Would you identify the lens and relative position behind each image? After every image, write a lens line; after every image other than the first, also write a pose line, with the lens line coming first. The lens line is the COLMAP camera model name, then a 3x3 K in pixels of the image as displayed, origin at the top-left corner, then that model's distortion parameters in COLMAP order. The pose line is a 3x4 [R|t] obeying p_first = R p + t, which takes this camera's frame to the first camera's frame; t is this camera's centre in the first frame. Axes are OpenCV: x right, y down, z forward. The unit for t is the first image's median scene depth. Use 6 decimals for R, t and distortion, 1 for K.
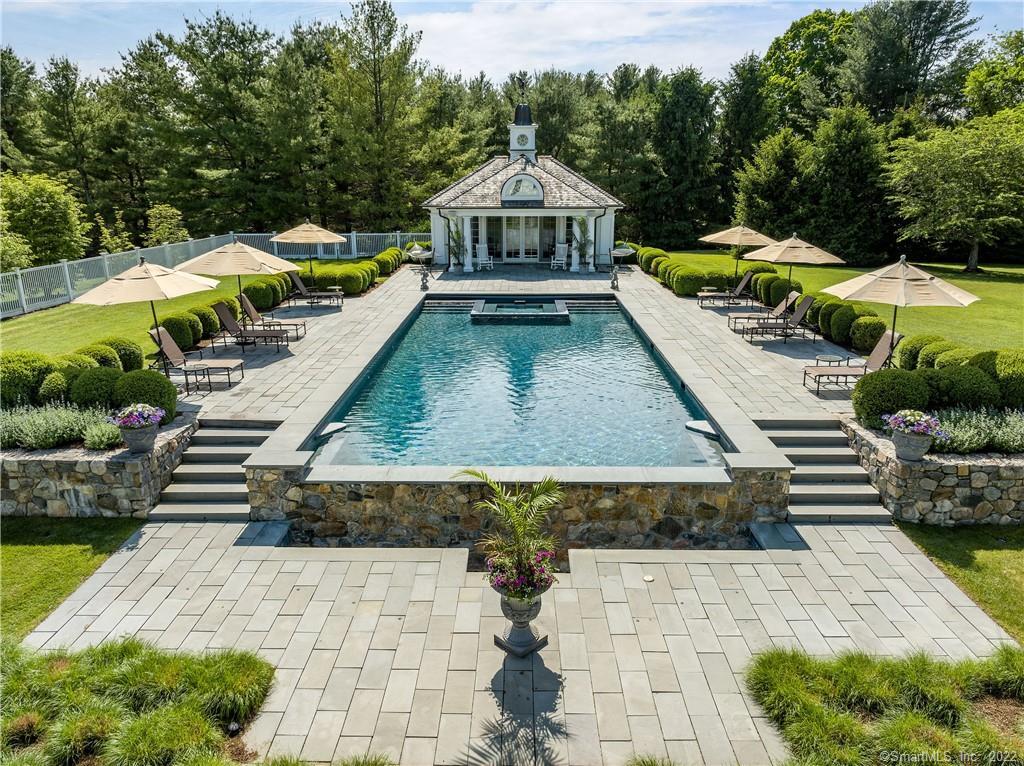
lens RADIAL K [[692.6, 0, 510.4], [0, 692.6, 381.4], [0, 0, 1]] dist [-0.001572, -0.003013]
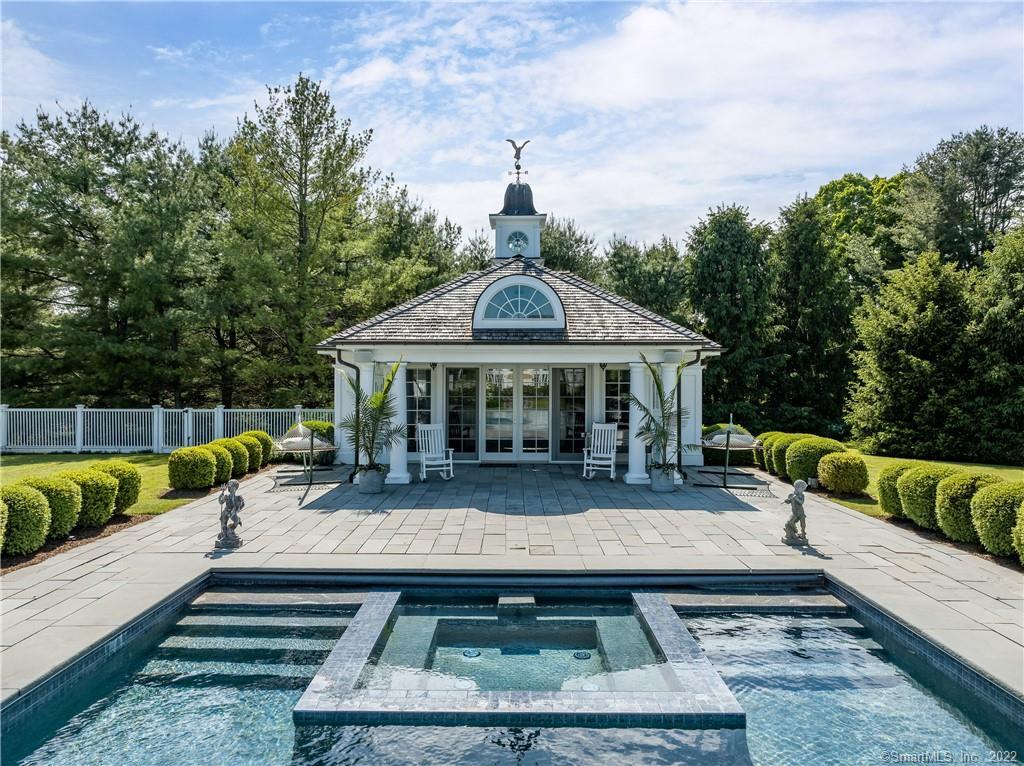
lens RADIAL K [[692.6, 0, 510.4], [0, 692.6, 381.4], [0, 0, 1]] dist [-0.001572, -0.003013]
pose [[0.999914, 0.004068, 0.012487, 0.005408], [-0.000491, 0.961740, -0.273962, -0.092423], [-0.013124, 0.273932, 0.961659, 0.512516]]
